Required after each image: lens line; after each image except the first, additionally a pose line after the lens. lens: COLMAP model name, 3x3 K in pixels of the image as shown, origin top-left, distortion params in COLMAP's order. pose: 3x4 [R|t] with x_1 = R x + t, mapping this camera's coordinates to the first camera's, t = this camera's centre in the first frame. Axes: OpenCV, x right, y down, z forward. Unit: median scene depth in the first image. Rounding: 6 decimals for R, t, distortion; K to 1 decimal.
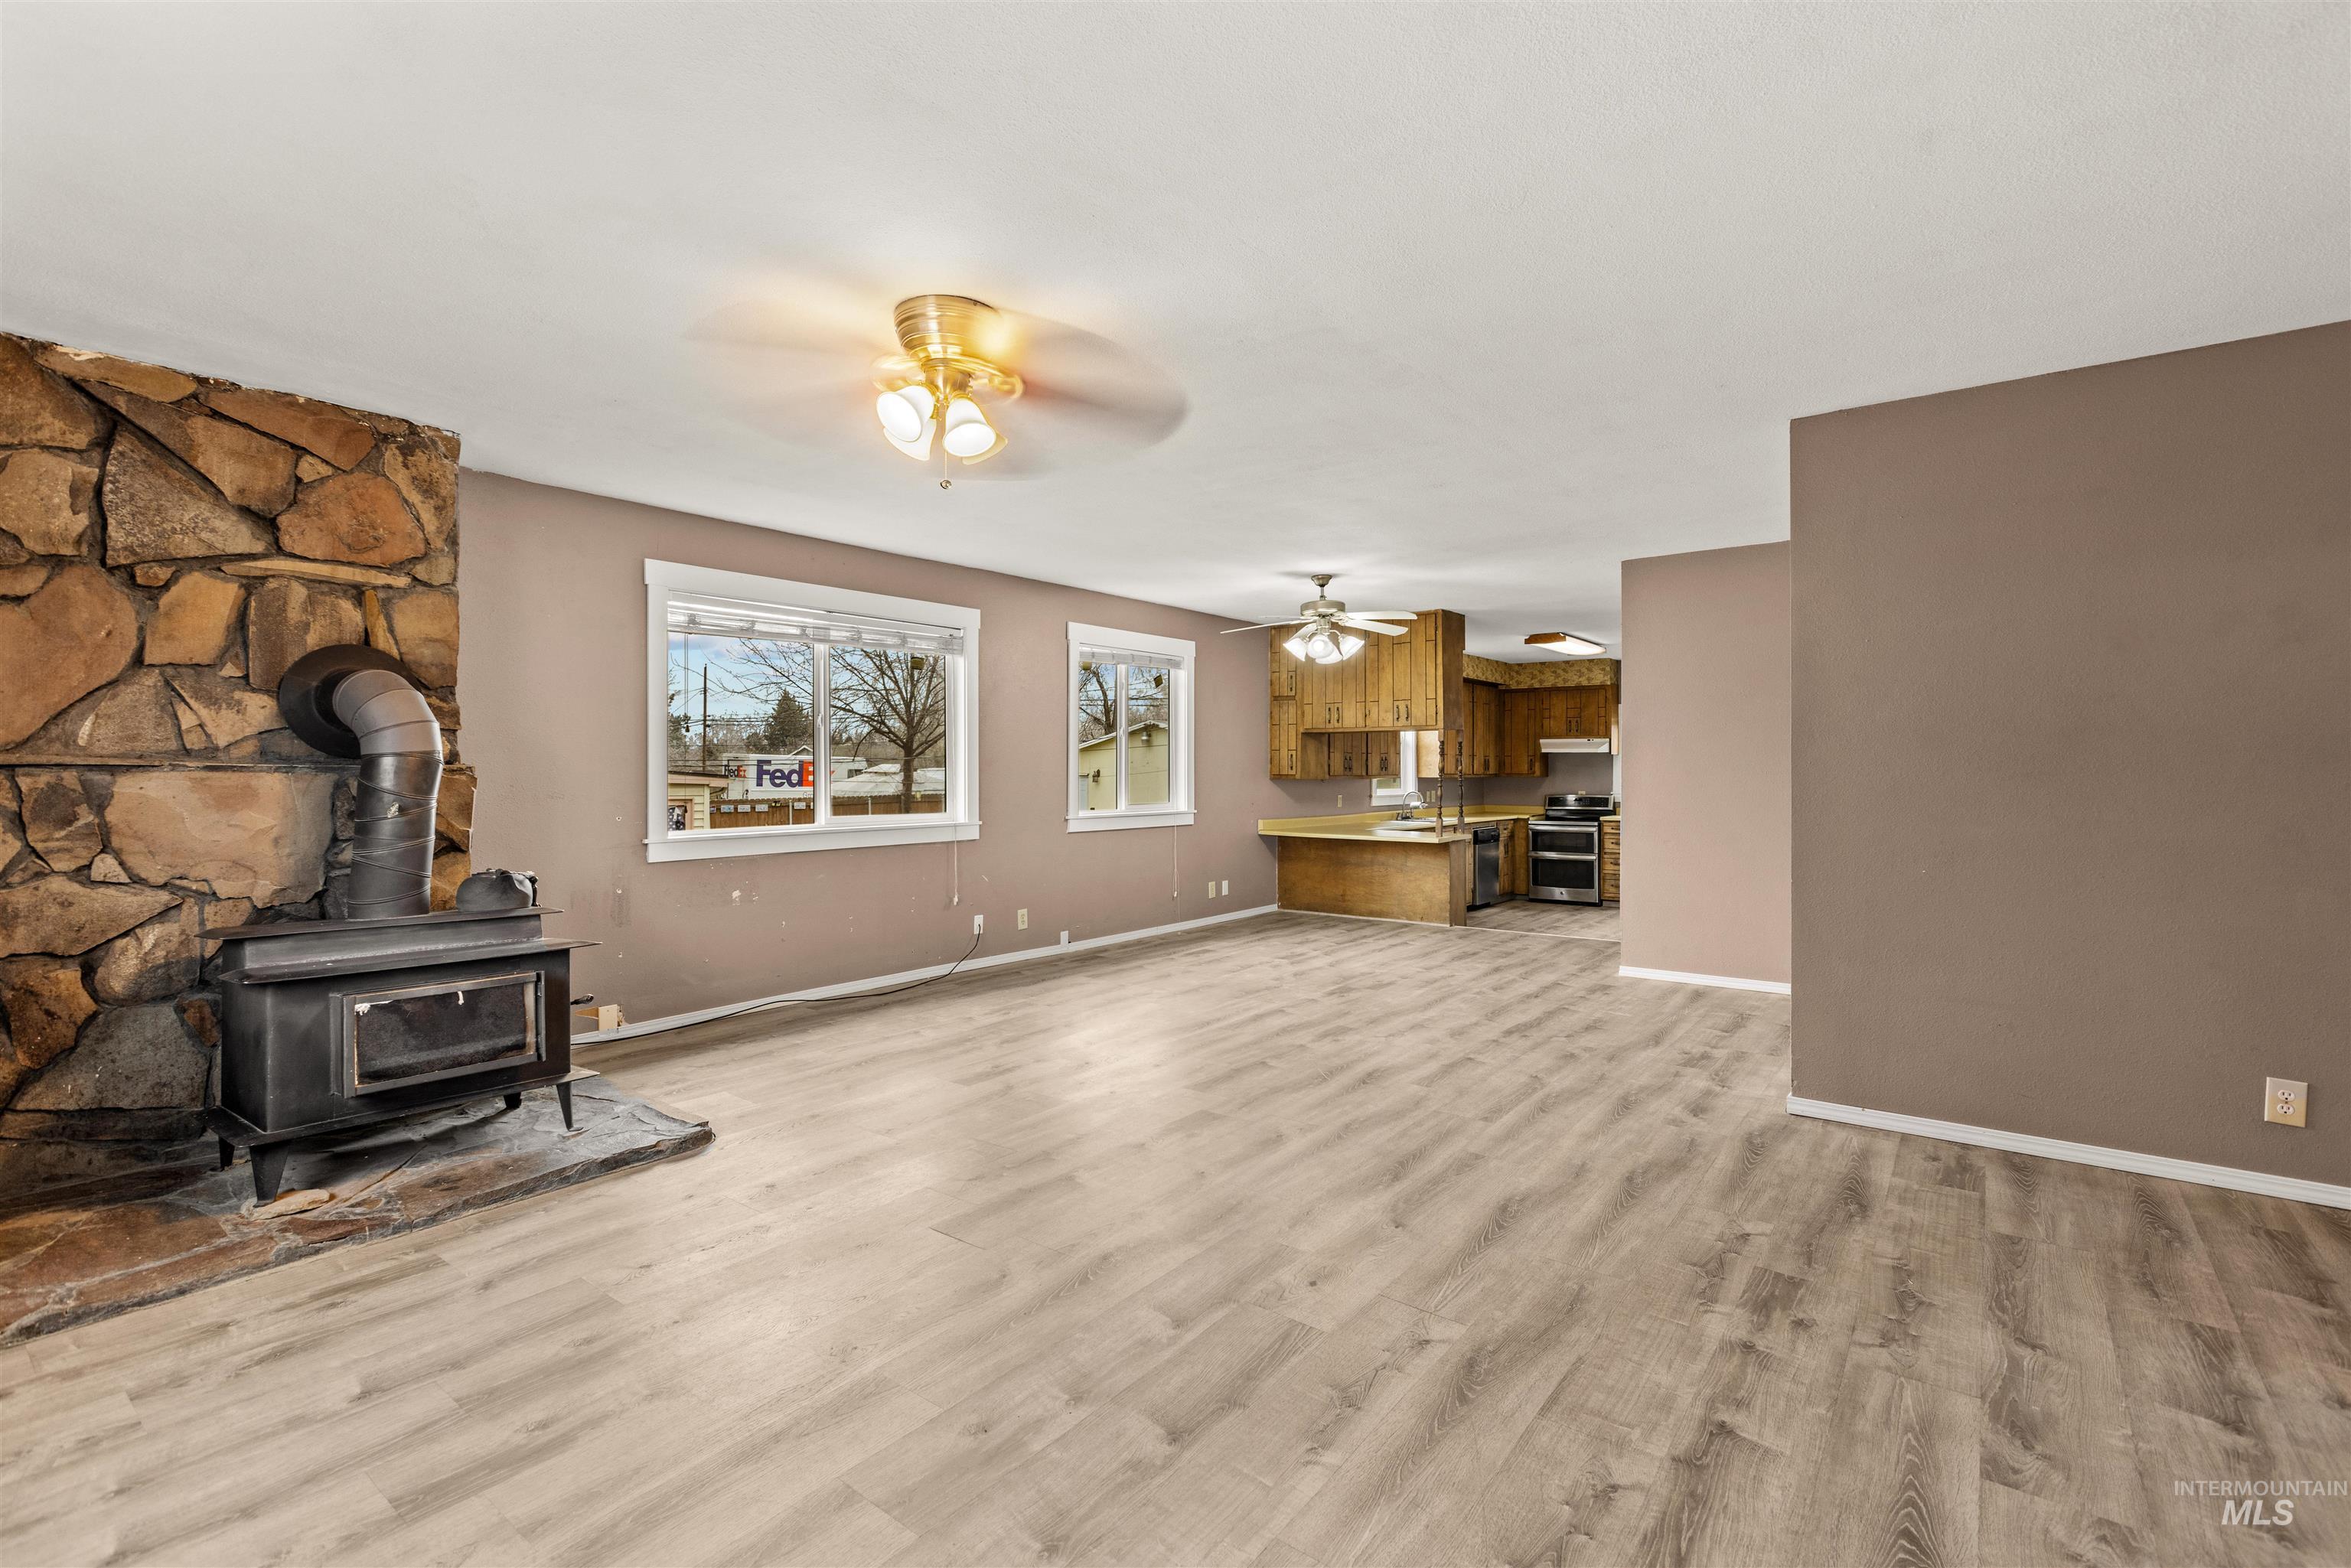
lens RADIAL K [[1060.5, 0, 1187.9], [0, 1060.5, 770.8], [0, 0, 1]] dist [0.000795, -0.000474]
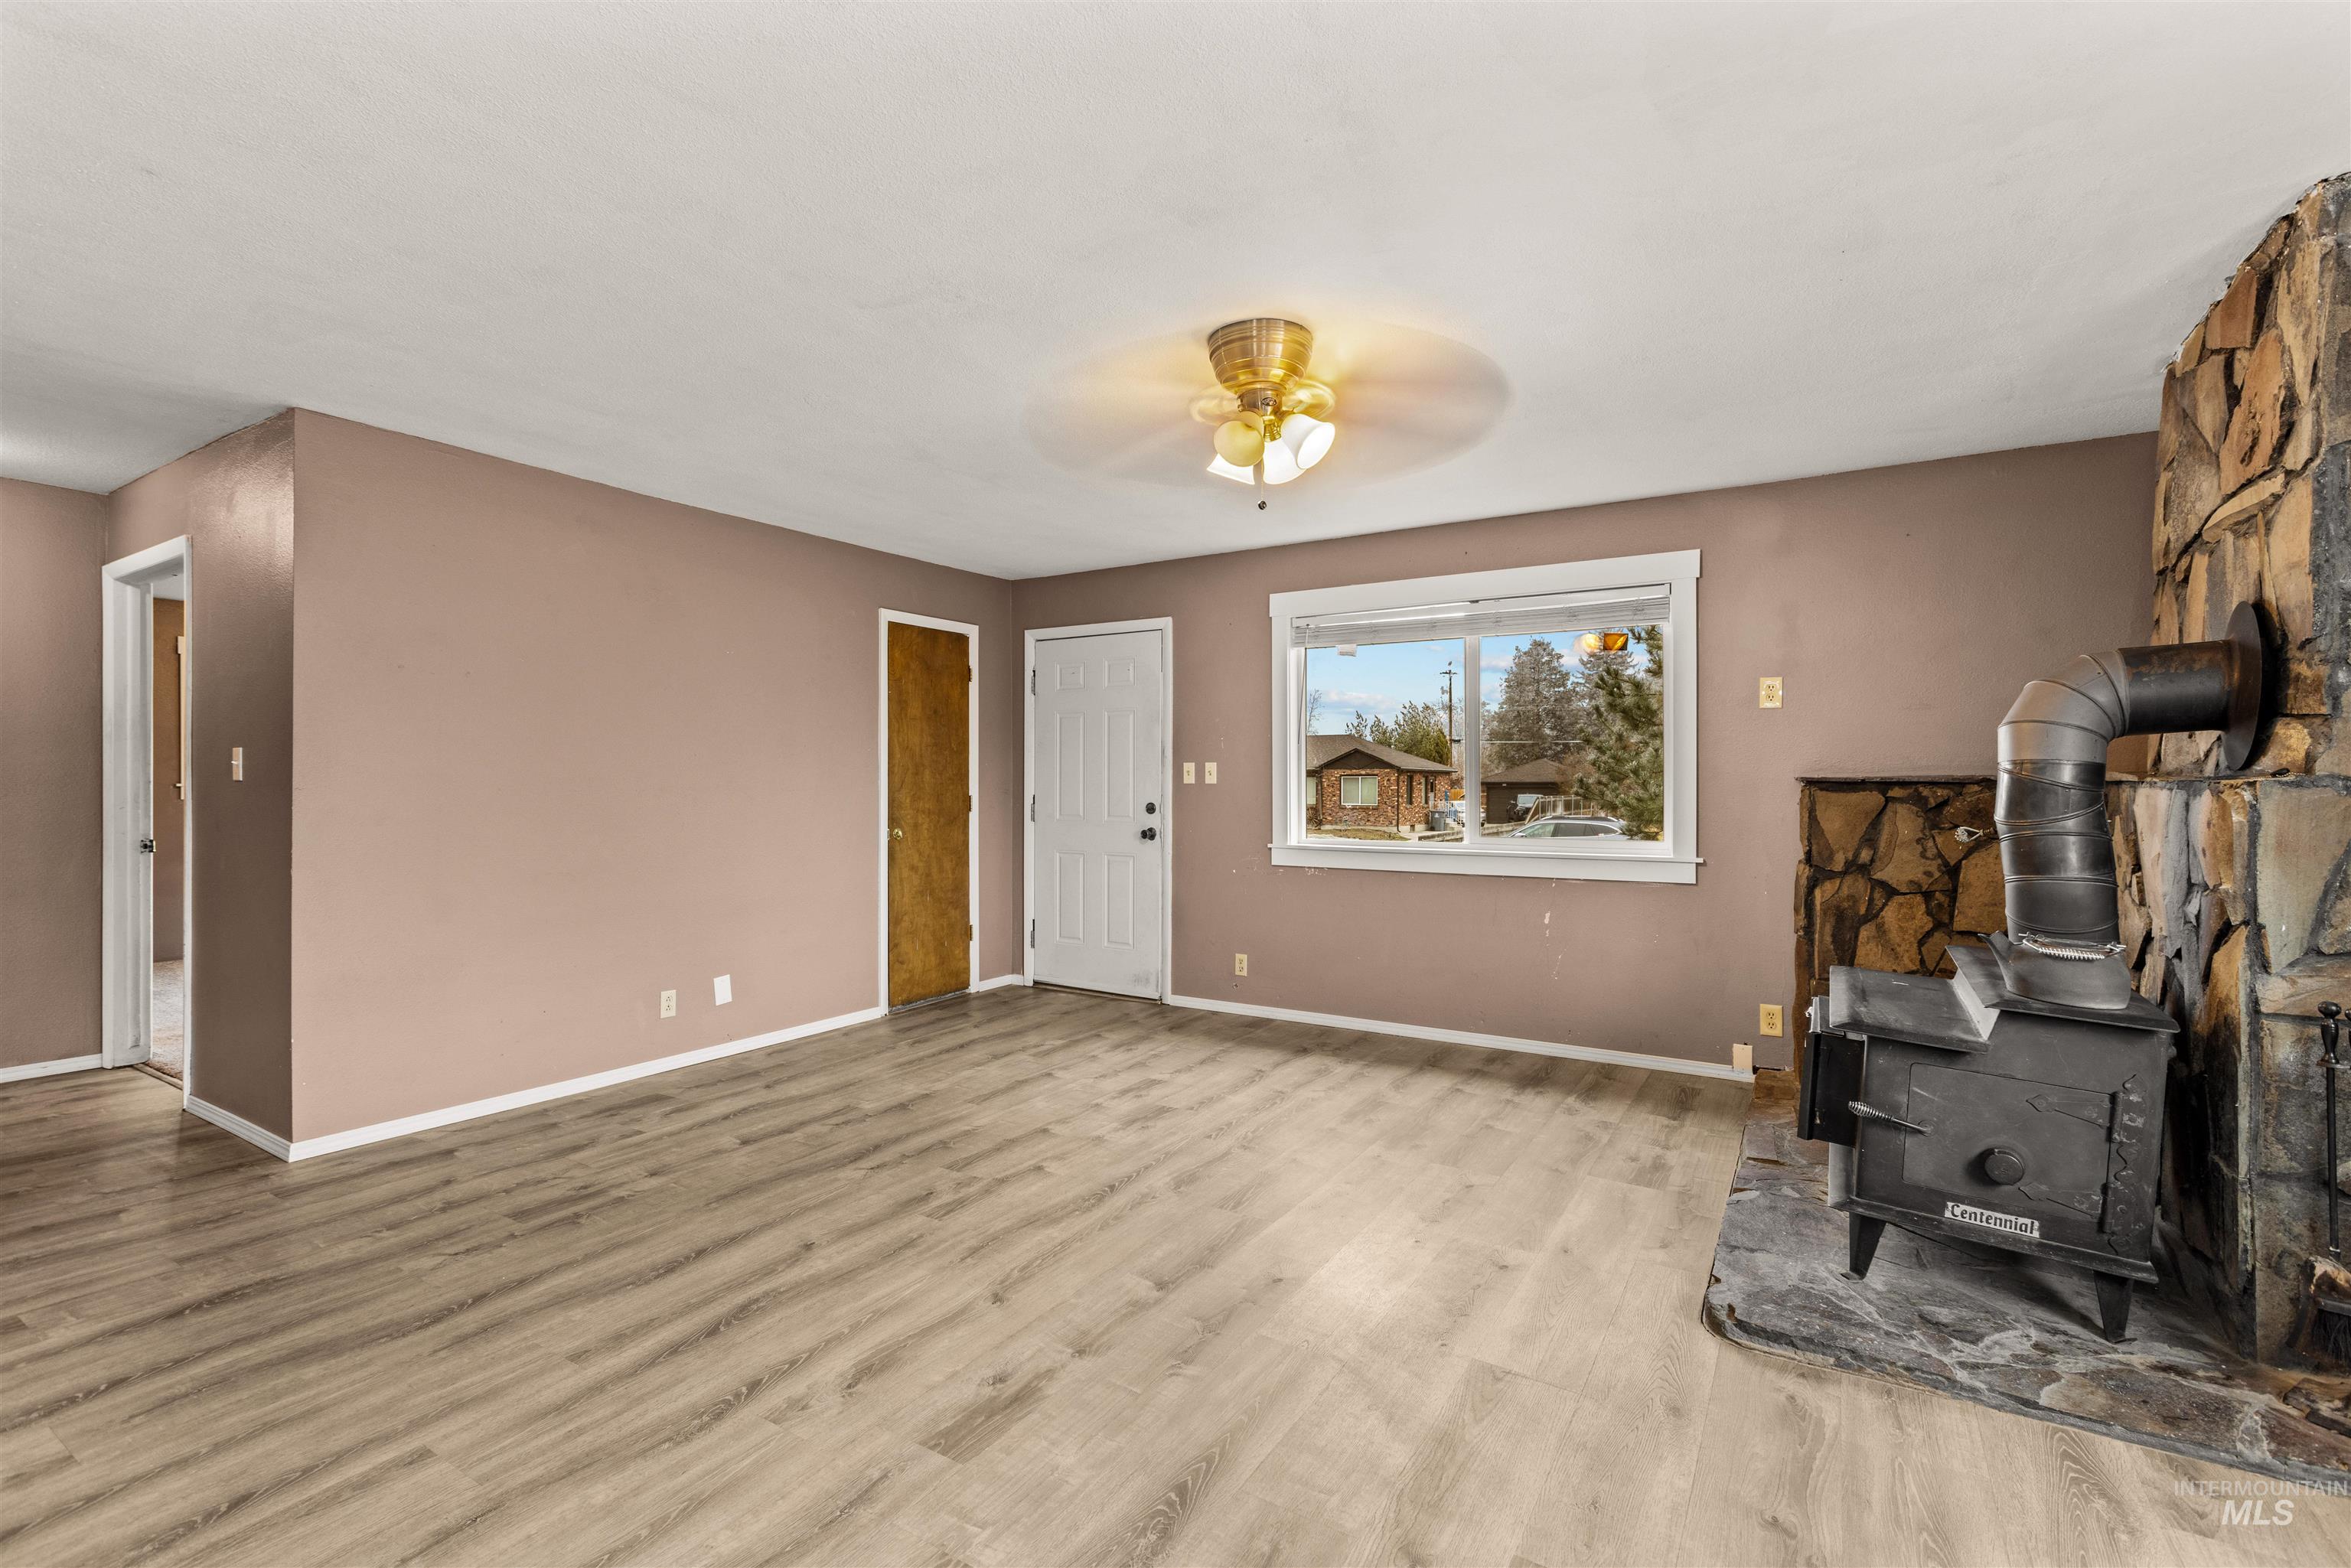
lens RADIAL K [[1049.0, 0, 1178.3], [0, 1049.0, 786.2], [0, 0, 1]] dist [-0.000874, -0.000200]
pose [[-0.996130, -0.000329, -0.087891, -0.045597], [-0.000569, 0.999996, 0.002705, -0.002409], [0.087890, 0.002744, -0.996126, 1.543190]]
